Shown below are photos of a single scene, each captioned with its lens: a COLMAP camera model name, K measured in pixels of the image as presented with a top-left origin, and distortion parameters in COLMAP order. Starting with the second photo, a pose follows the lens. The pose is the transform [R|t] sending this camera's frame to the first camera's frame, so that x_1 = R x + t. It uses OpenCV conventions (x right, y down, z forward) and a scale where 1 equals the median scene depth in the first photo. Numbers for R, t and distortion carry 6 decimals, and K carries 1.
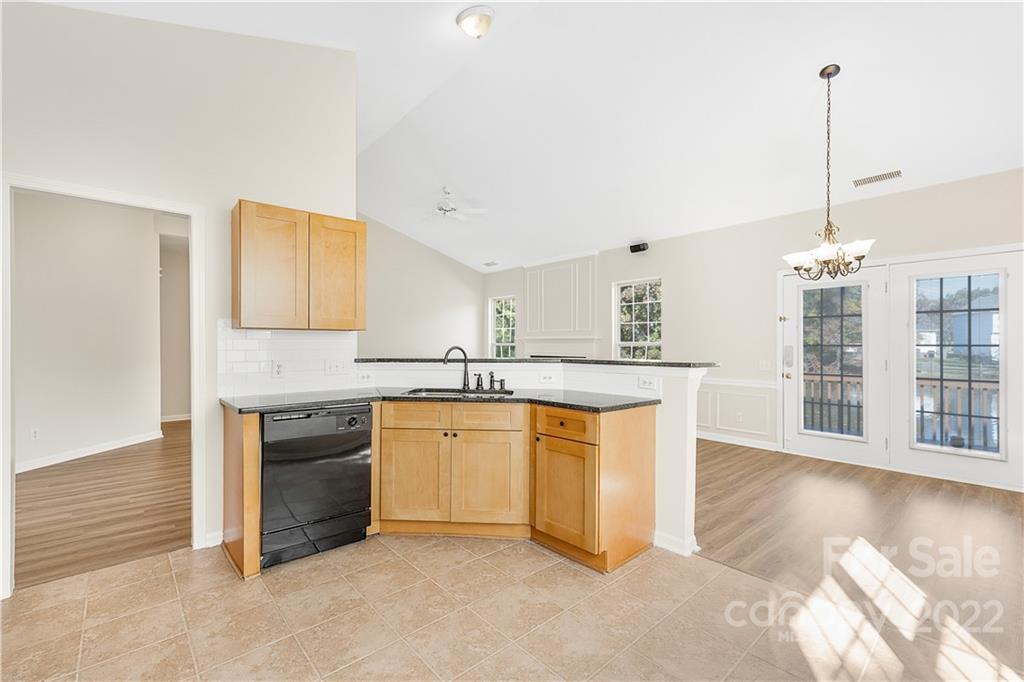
lens RADIAL K [[433.5, 0, 508.2], [0, 433.5, 343.3], [0, 0, 1]] dist [0.006438, 0.000229]
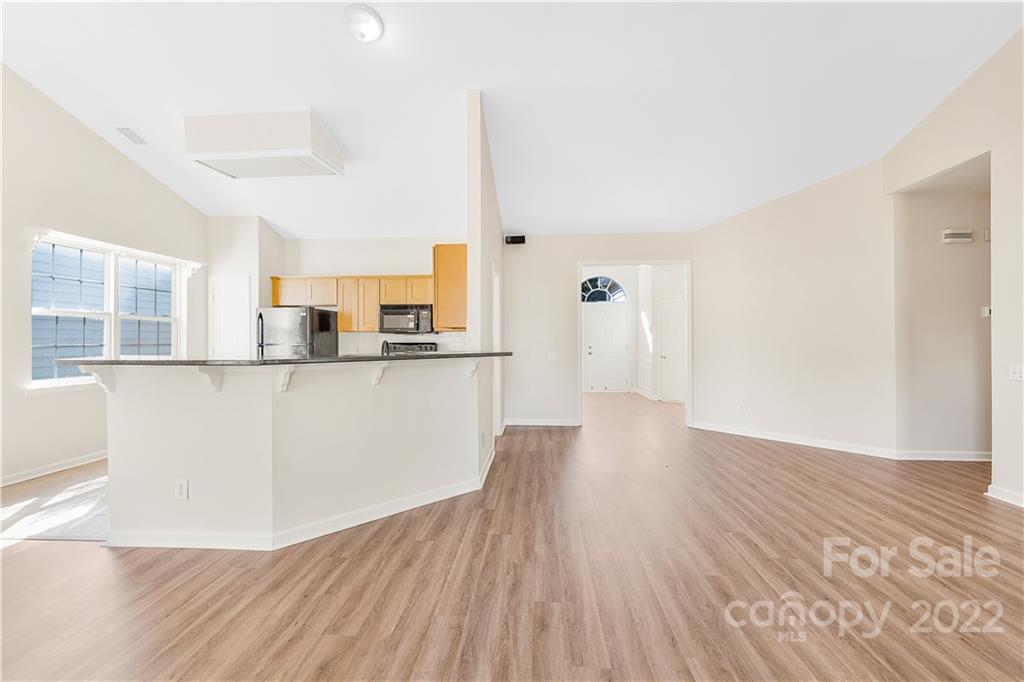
lens RADIAL K [[435.4, 0, 509.8], [0, 435.4, 340.8], [0, 0, 1]] dist [0.013123, -0.000267]
pose [[-0.706215, 0.003951, -0.707986, 0.472526], [0.001807, 0.999991, 0.003778, 0.005115], [0.707995, 0.001389, -0.706216, 2.236998]]
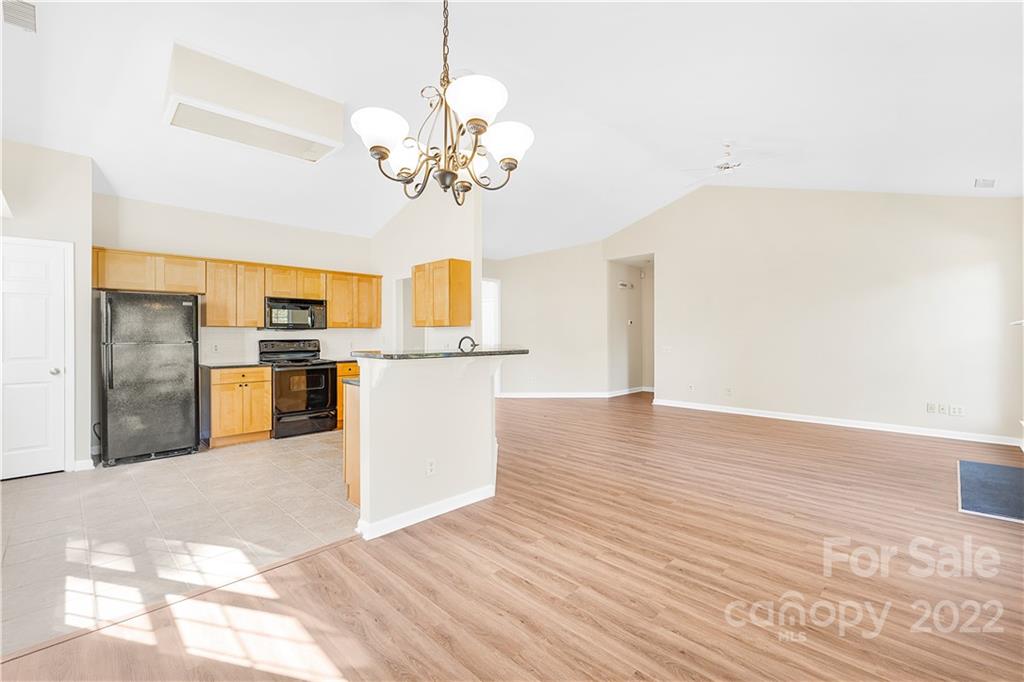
lens RADIAL K [[439.8, 0, 511.0], [0, 439.8, 336.5], [0, 0, 1]] dist [0.008705, -0.000199]
pose [[0.073913, 0.002959, -0.997260, 1.397106], [0.002102, 0.999993, 0.003123, 0.004114], [0.997262, -0.002327, 0.073906, 1.185229]]
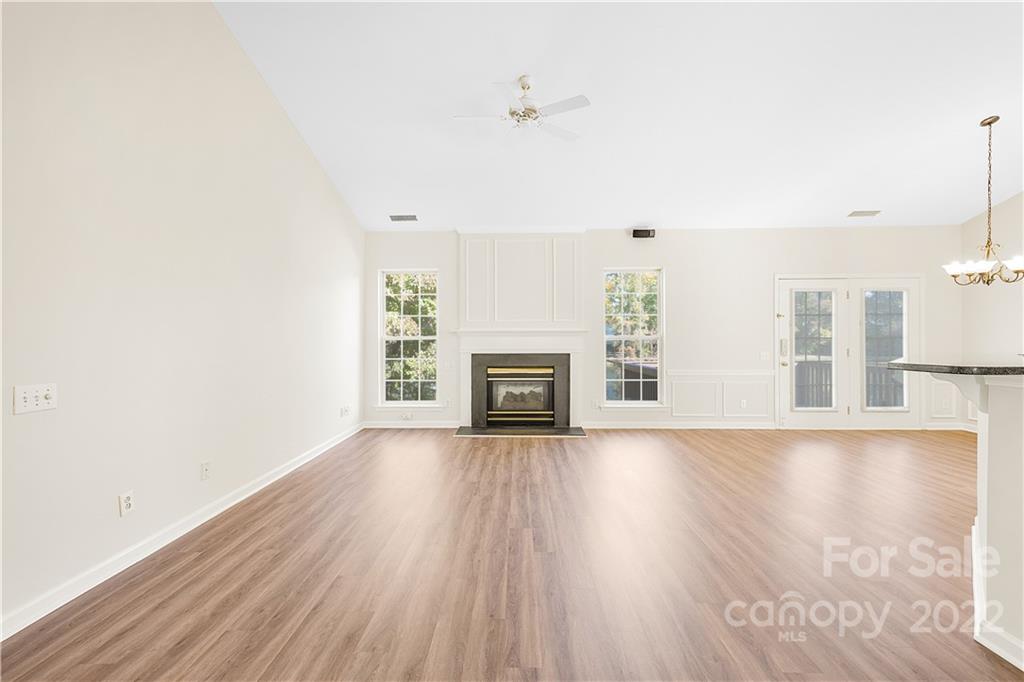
lens RADIAL K [[435.3, 0, 499.9], [0, 435.3, 336.3], [0, 0, 1]] dist [0.001241, 0.000120]
pose [[0.684563, -0.000285, 0.728954, -1.328817], [0.002399, 0.999995, -0.001862, 0.001182], [-0.728950, 0.003023, 0.684560, 1.336836]]
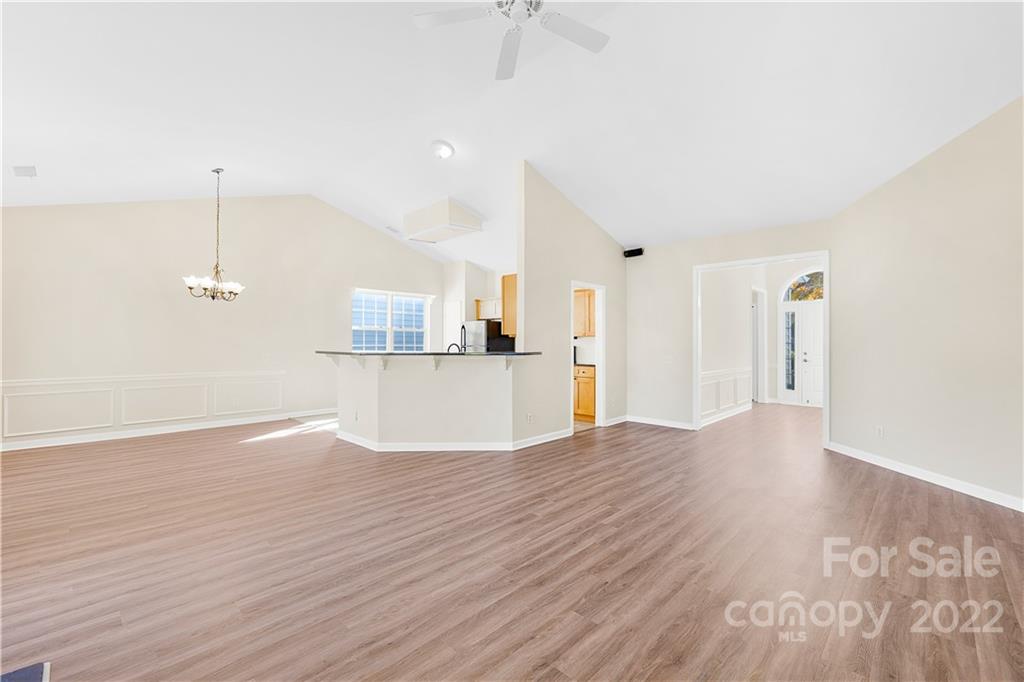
lens RADIAL K [[433.5, 0, 508.2], [0, 433.5, 343.3], [0, 0, 1]] dist [0.006438, 0.000229]
pose [[-0.996560, -0.002602, -0.082828, -0.214149], [-0.002791, 0.999994, 0.002157, 0.002586], [0.082822, 0.002381, -0.996562, 3.044212]]
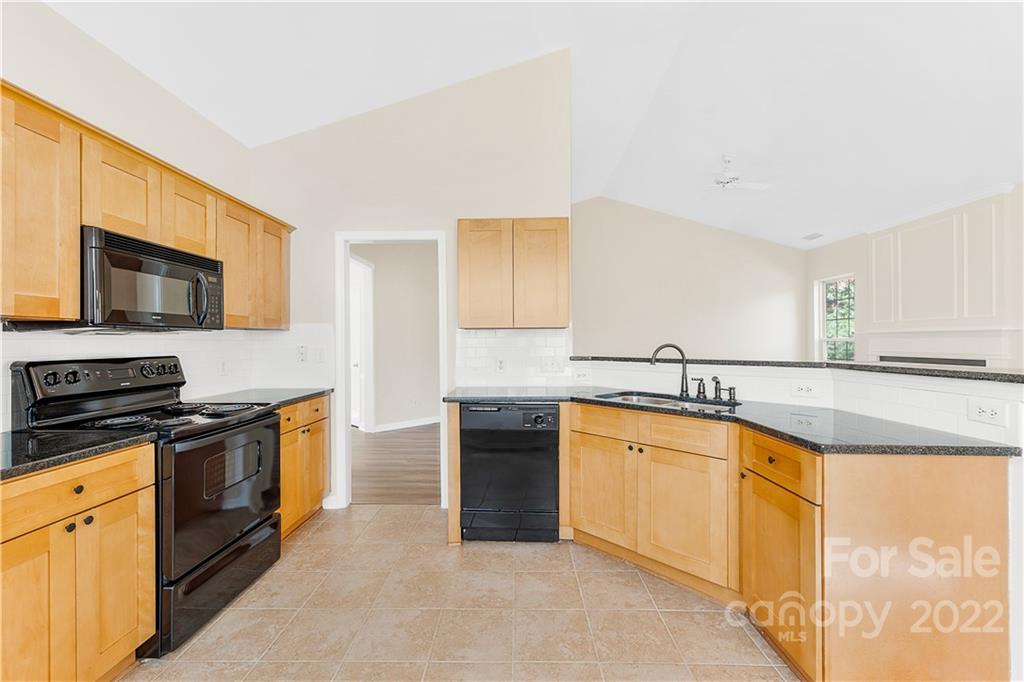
lens RADIAL K [[430.8, 0, 512.0], [0, 430.8, 341.0], [0, 0, 1]] dist [0.002635, -0.000163]
pose [[0.739178, -0.006546, -0.673479, 0.244530], [0.007525, 0.999971, -0.001461, 0.000921], [0.673468, -0.003987, 0.739205, 0.215714]]
